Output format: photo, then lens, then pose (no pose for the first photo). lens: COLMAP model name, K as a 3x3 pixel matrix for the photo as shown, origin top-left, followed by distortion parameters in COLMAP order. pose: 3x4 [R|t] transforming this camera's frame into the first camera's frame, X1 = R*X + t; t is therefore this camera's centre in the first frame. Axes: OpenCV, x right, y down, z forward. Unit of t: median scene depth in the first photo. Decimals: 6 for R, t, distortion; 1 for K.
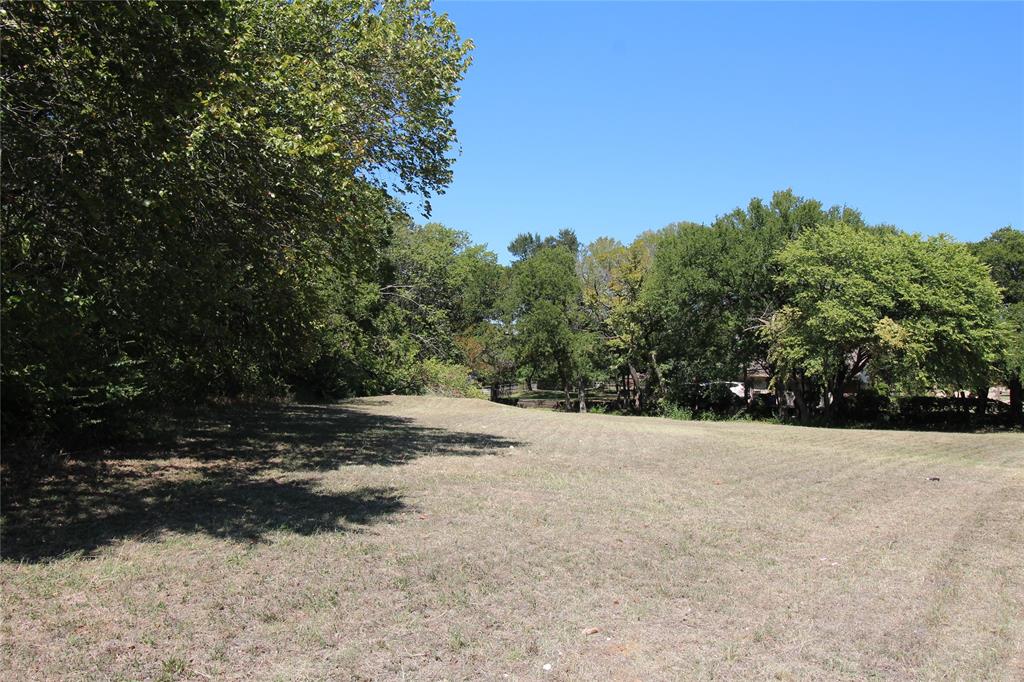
lens RADIAL K [[786.4, 0, 498.7], [0, 786.4, 330.6], [0, 0, 1]] dist [0.003159, 0.001314]
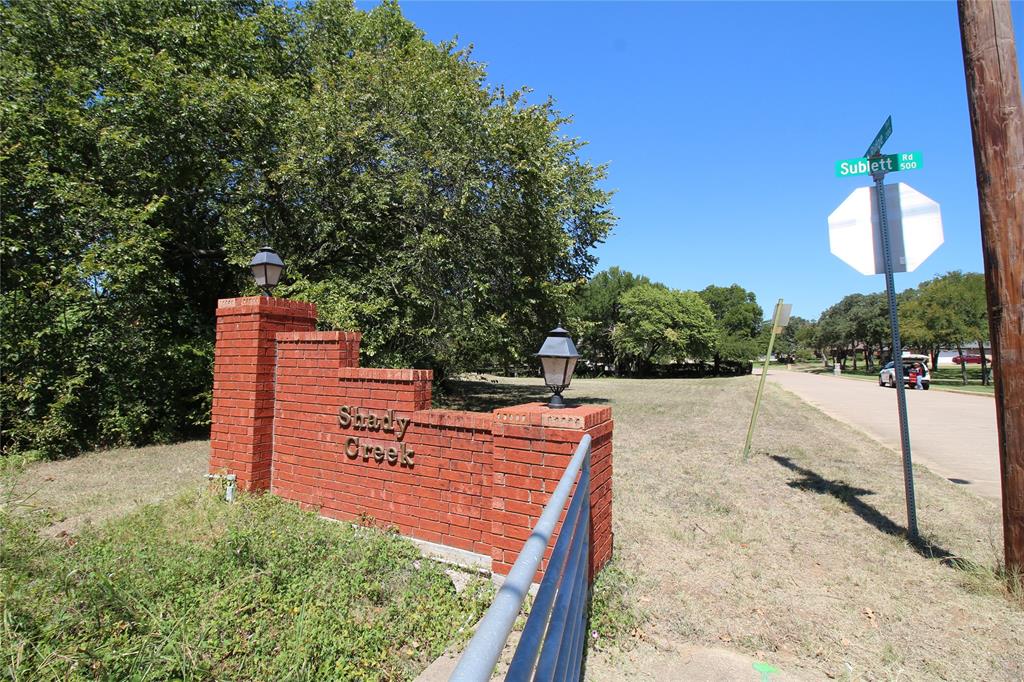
lens RADIAL K [[461.5, 0, 490.9], [0, 461.5, 337.3], [0, 0, 1]] dist [-0.012575, -0.004309]
pose [[0.985148, -0.023705, 0.170066, -0.225449], [0.021521, 0.999661, 0.014678, -0.020784], [-0.170356, -0.010800, 0.985323, -0.202882]]
